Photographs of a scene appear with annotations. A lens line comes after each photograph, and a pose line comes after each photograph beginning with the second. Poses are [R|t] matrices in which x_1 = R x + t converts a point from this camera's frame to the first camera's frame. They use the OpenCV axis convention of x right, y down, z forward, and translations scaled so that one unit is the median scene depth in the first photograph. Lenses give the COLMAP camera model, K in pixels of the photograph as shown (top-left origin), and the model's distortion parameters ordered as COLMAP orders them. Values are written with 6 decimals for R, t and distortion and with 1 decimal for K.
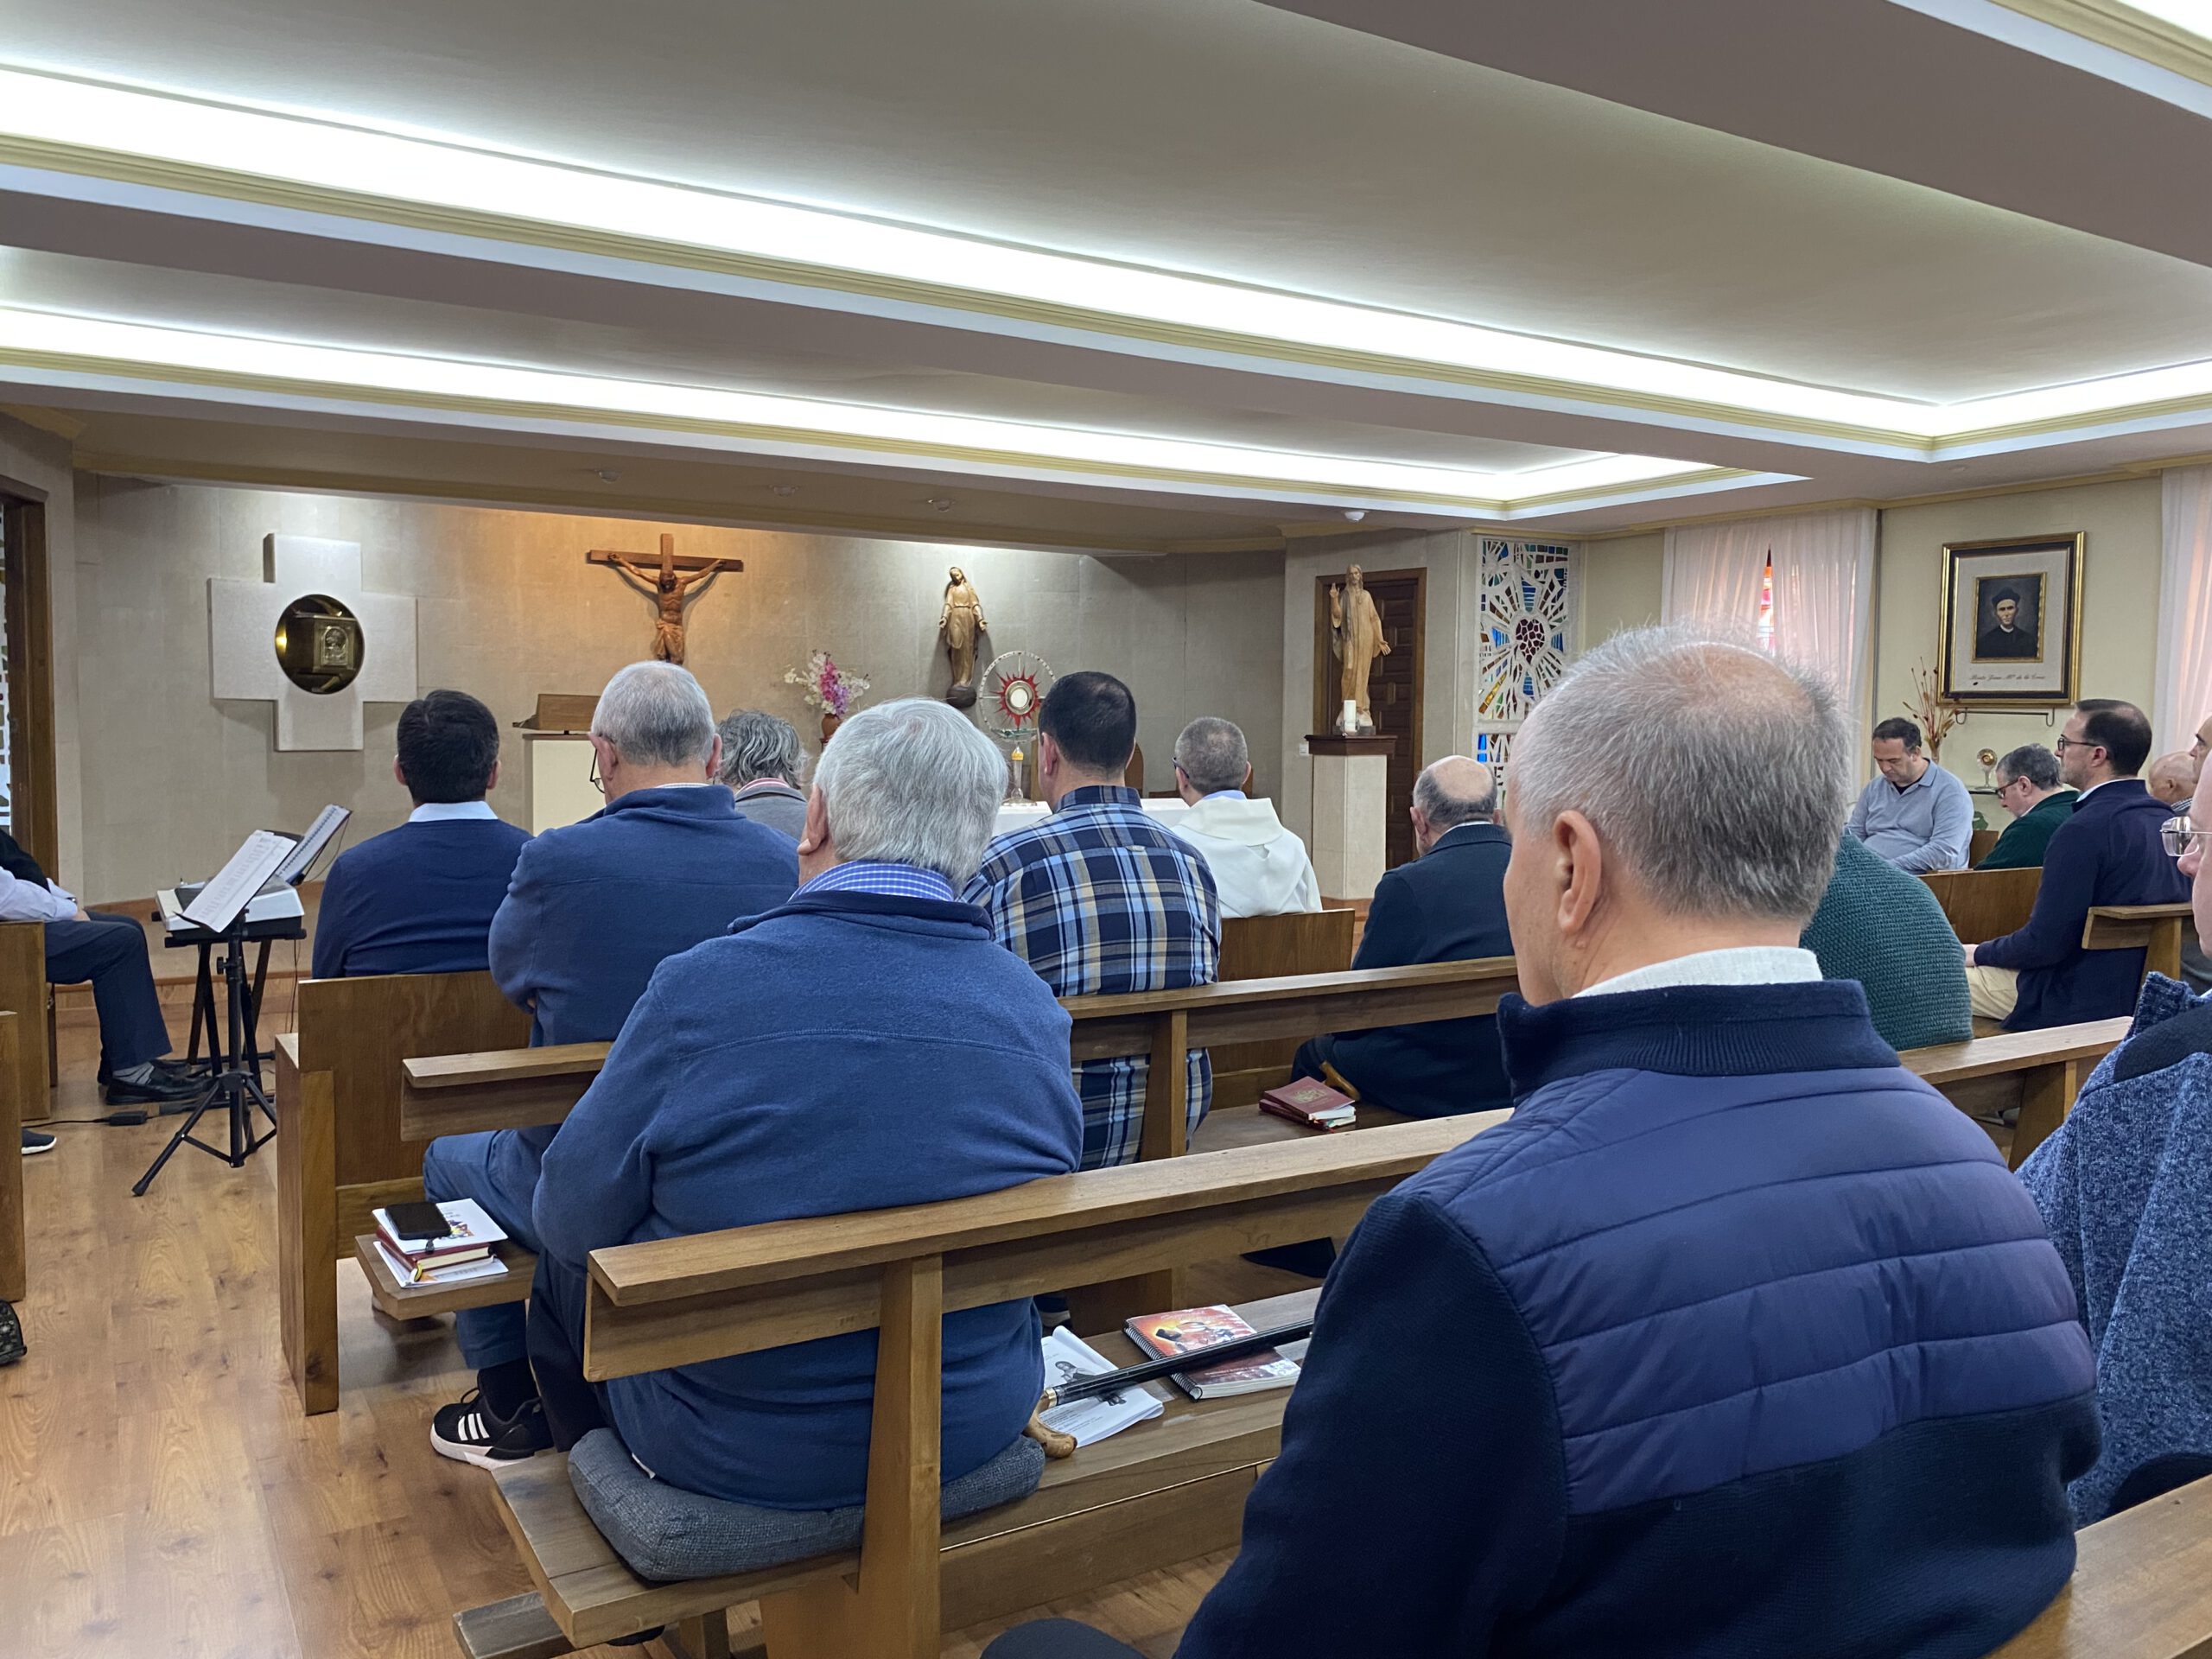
lens RADIAL K [[1670.9, 0, 1101.0], [0, 1670.9, 820.7], [0, 0, 1]] dist [0.051898, -0.060757]
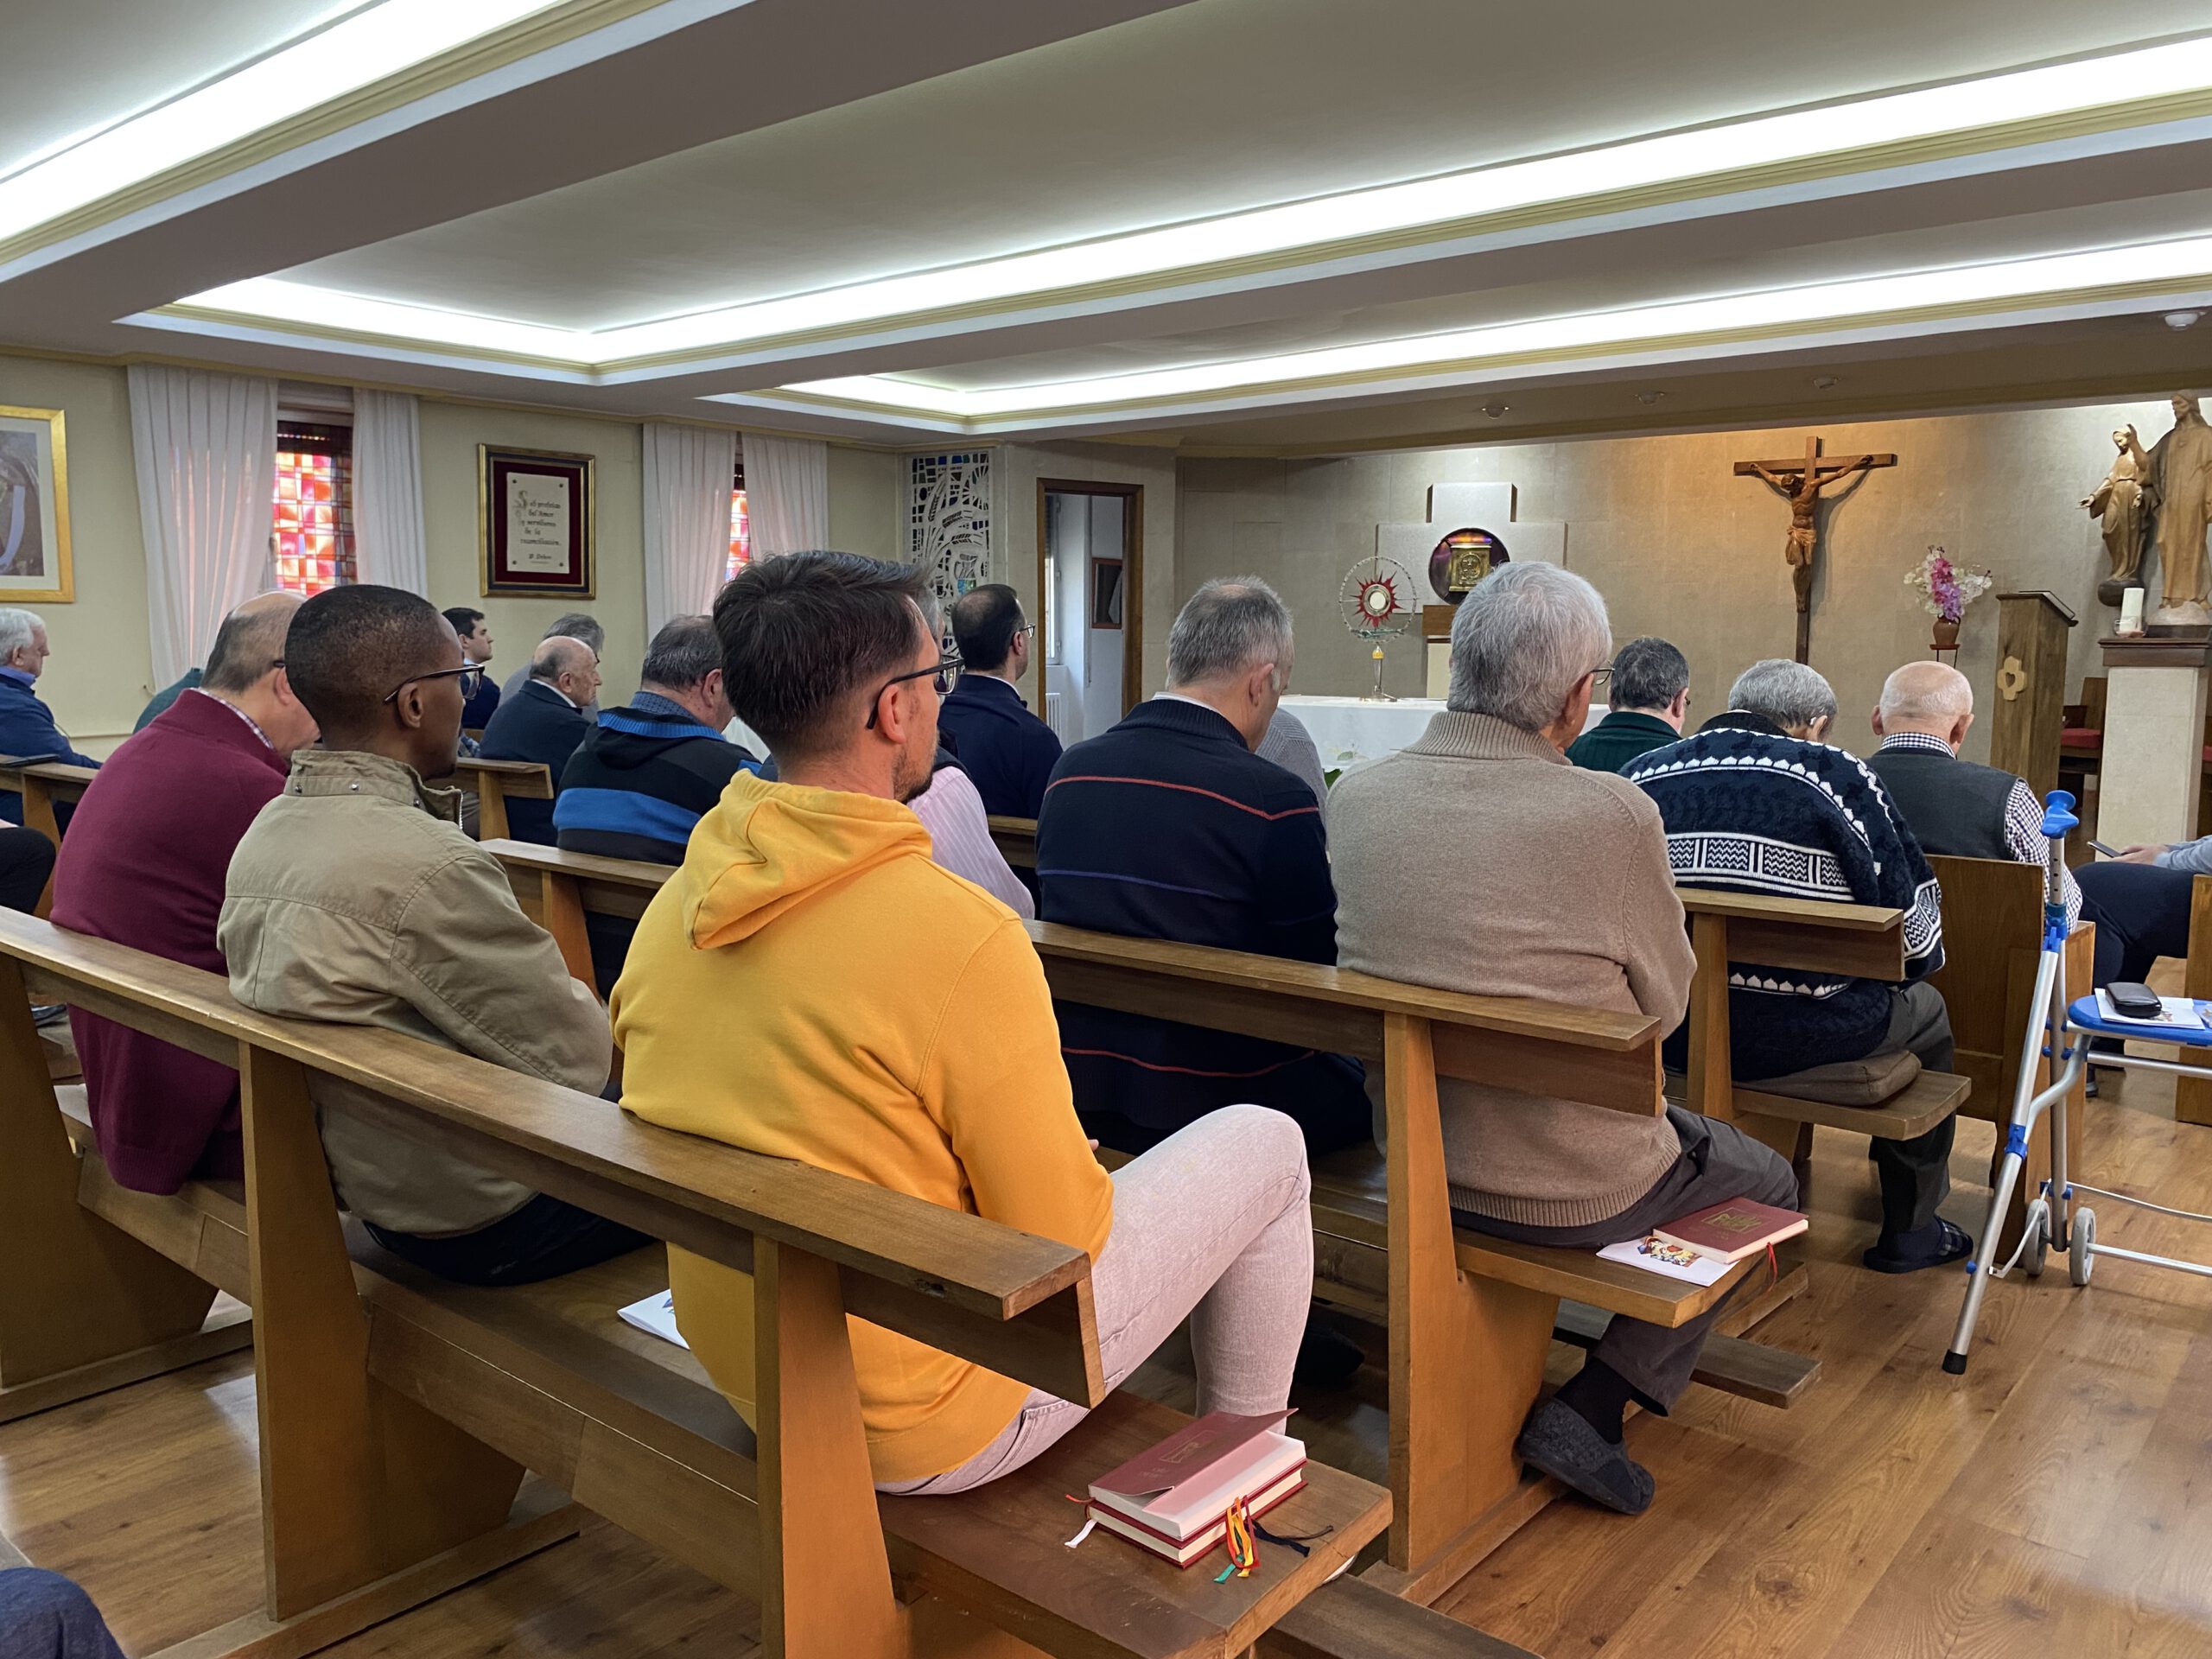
lens RADIAL K [[1670.9, 0, 1113.5], [0, 1670.9, 815.3], [0, 0, 1]] dist [0.051898, -0.060757]
pose [[0.333977, 0.097493, -0.937526, 0.598964], [-0.055013, 0.994957, 0.083868, -0.010242], [0.940974, 0.023567, 0.337656, 0.306038]]
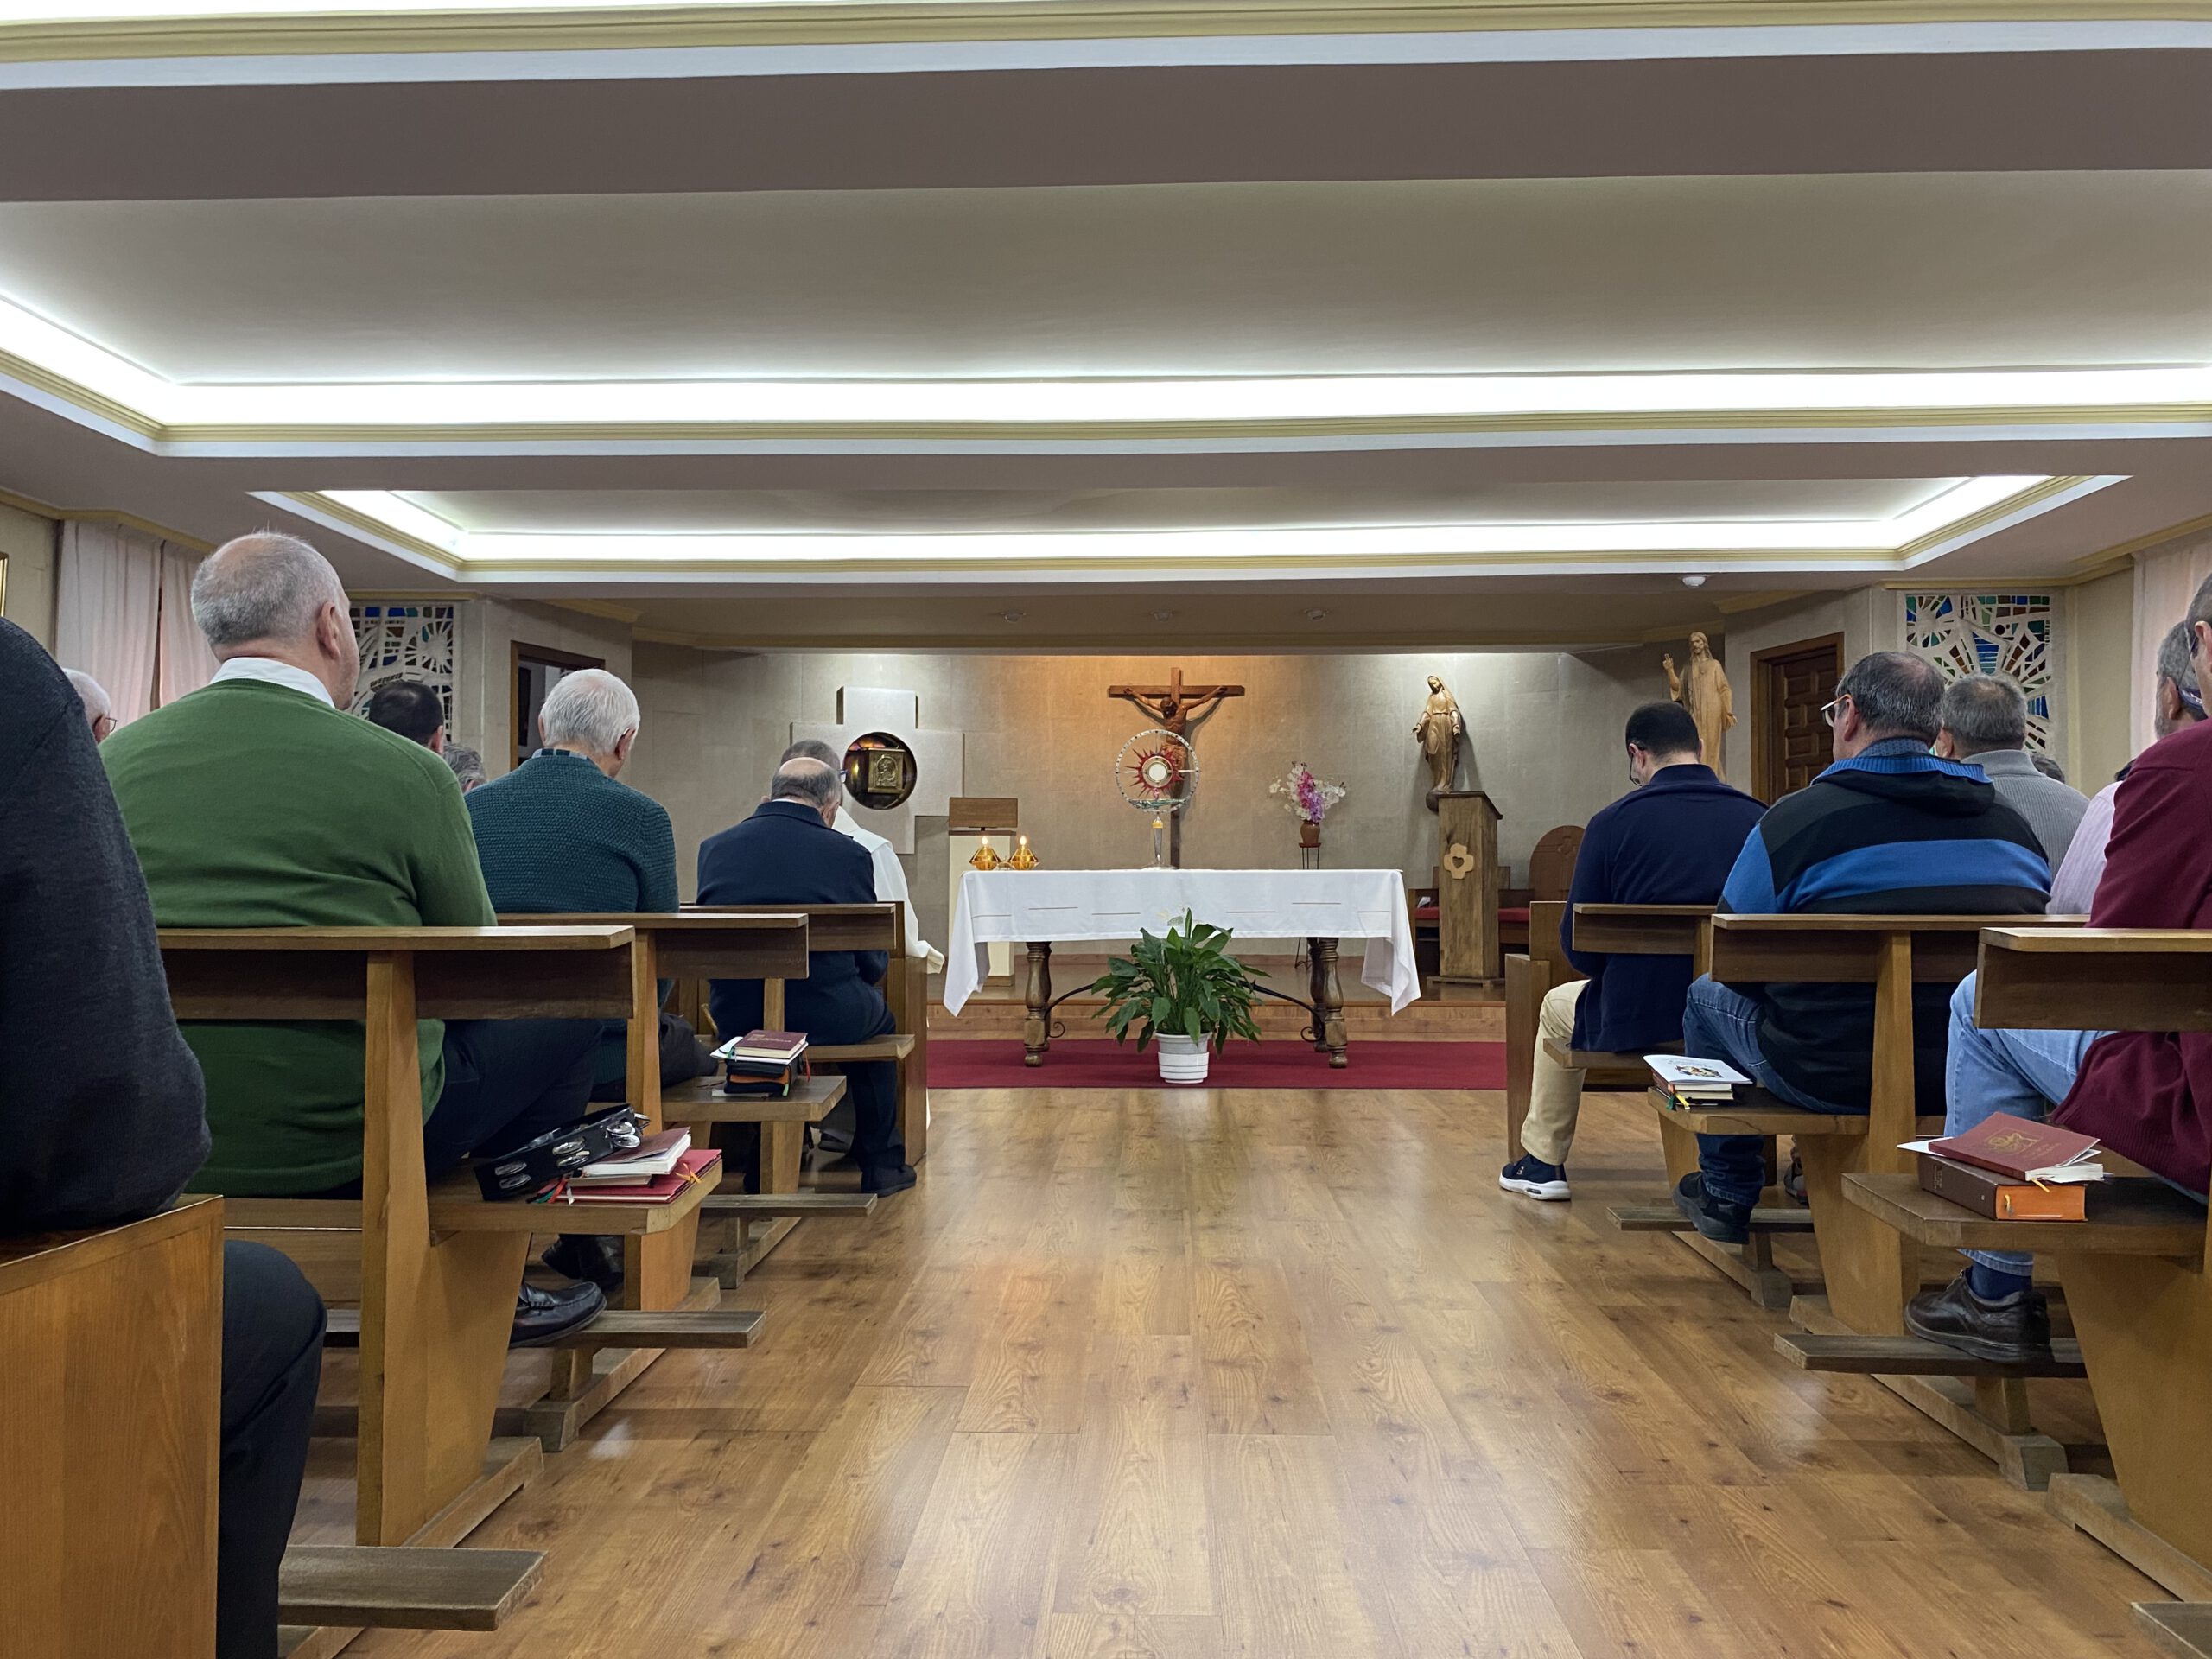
lens RADIAL K [[1670.9, 0, 1103.9], [0, 1670.9, 862.0], [0, 0, 1]] dist [0.051898, -0.060757]
pose [[0.841750, -0.014681, -0.539669, 0.335657], [-0.024261, 0.997592, -0.064979, 0.039283], [0.539323, 0.067789, 0.839366, 0.032902]]
